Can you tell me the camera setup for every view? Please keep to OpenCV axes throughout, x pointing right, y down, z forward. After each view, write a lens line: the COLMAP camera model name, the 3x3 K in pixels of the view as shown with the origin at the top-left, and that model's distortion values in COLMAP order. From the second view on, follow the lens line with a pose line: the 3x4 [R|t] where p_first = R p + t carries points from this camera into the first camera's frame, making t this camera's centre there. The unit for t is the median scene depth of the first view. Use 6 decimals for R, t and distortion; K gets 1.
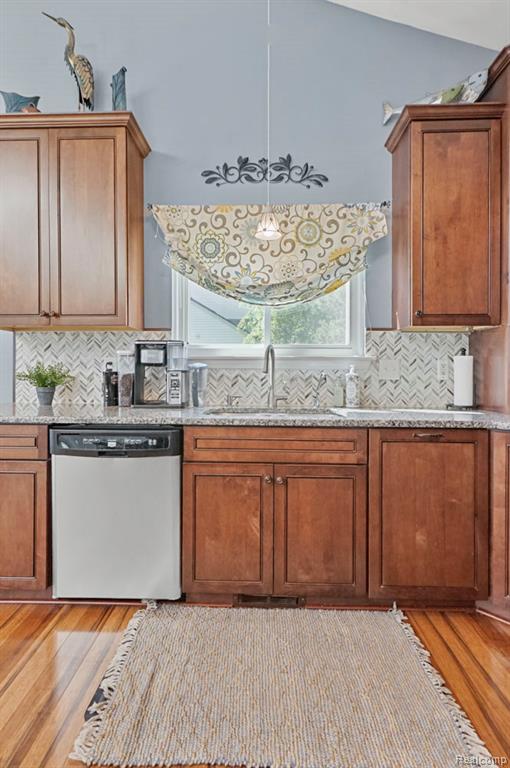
lens RADIAL K [[398.5, 0, 251.3], [0, 398.5, 370.2], [0, 0, 1]] dist [0.003657, 0.001328]
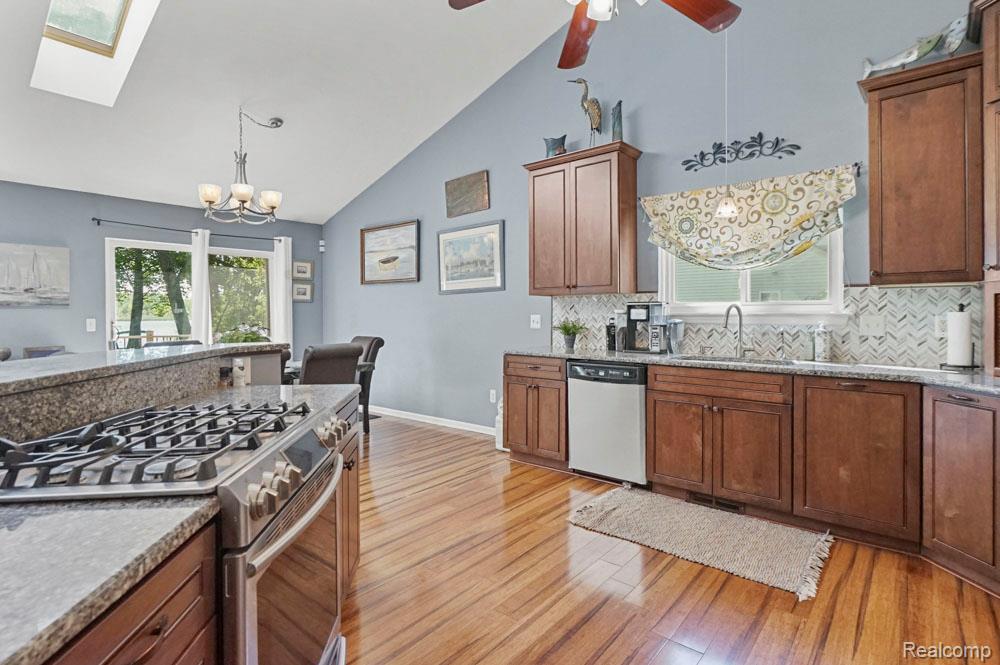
lens RADIAL K [[507.4, 0, 500.3], [0, 507.4, 319.1], [0, 0, 1]] dist [0.006331, -0.000979]
pose [[0.783599, 0.002725, -0.621261, 0.430917], [-0.000202, 0.999991, 0.004131, -0.024480], [0.621267, -0.003111, 0.783593, -0.597023]]
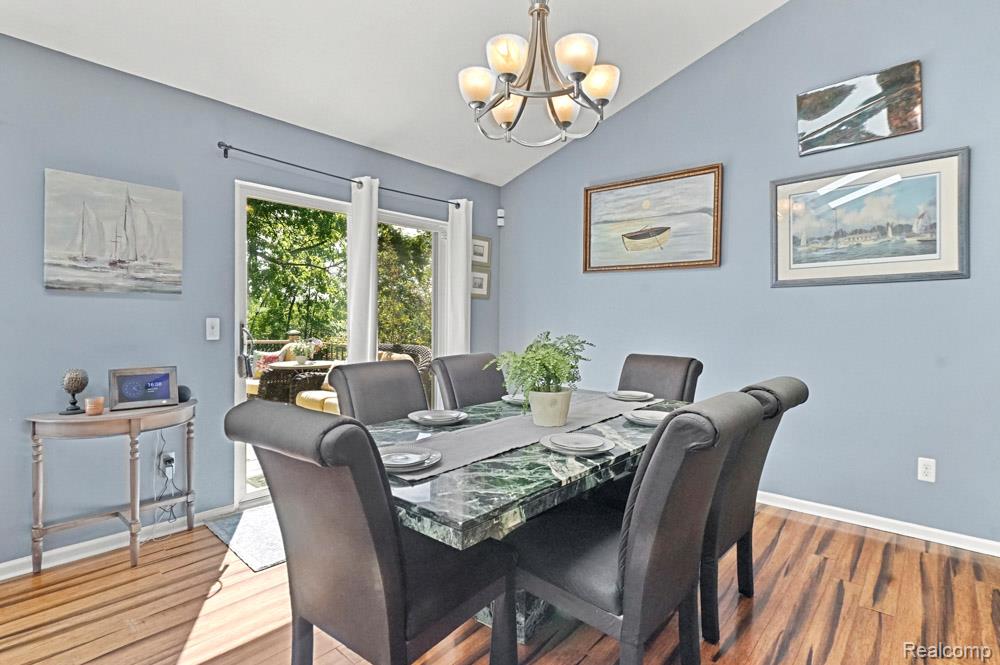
lens RADIAL K [[504.4, 0, 495.4], [0, 504.4, 325.8], [0, 0, 1]] dist [0.001272, -0.001644]
pose [[0.769228, 0.018215, -0.638715, -0.977818], [-0.017517, 0.999819, 0.007417, -0.017614], [0.638734, 0.005483, 0.769408, -0.490359]]
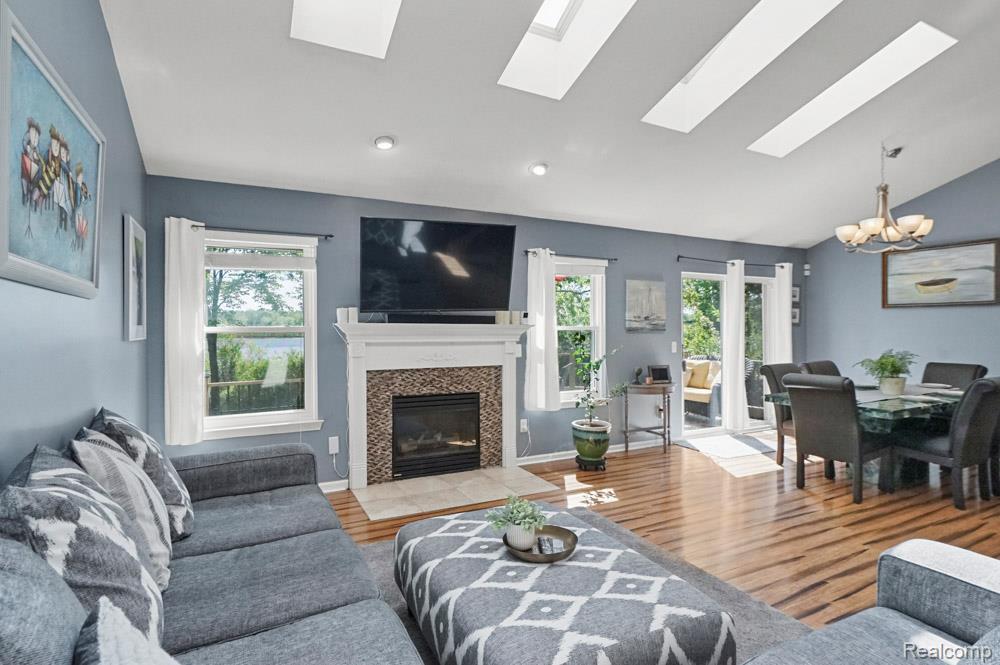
lens RADIAL K [[500.1, 0, 503.4], [0, 500.1, 330.1], [0, 0, 1]] dist [0.003473, 0.000154]
pose [[0.484508, -0.001741, -0.874785, -0.532429], [-0.006576, 0.999963, -0.005632, -0.055225], [0.874762, 0.008482, 0.484478, -1.965359]]
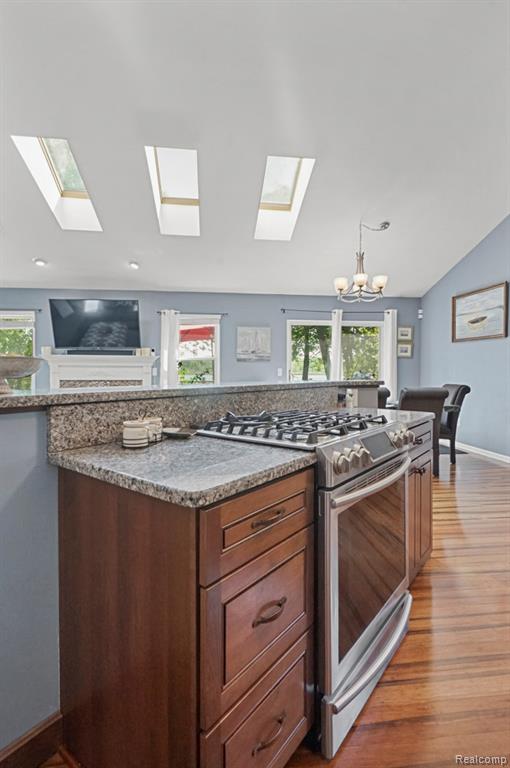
lens RADIAL K [[389.6, 0, 253.1], [0, 389.6, 375.8], [0, 0, 1]] dist [0.006331, -0.000979]
pose [[0.142551, 0.012095, -0.989714, 0.498618], [-0.013068, 0.999861, 0.010337, 0.012089], [0.989701, 0.011460, 0.142689, -0.576037]]
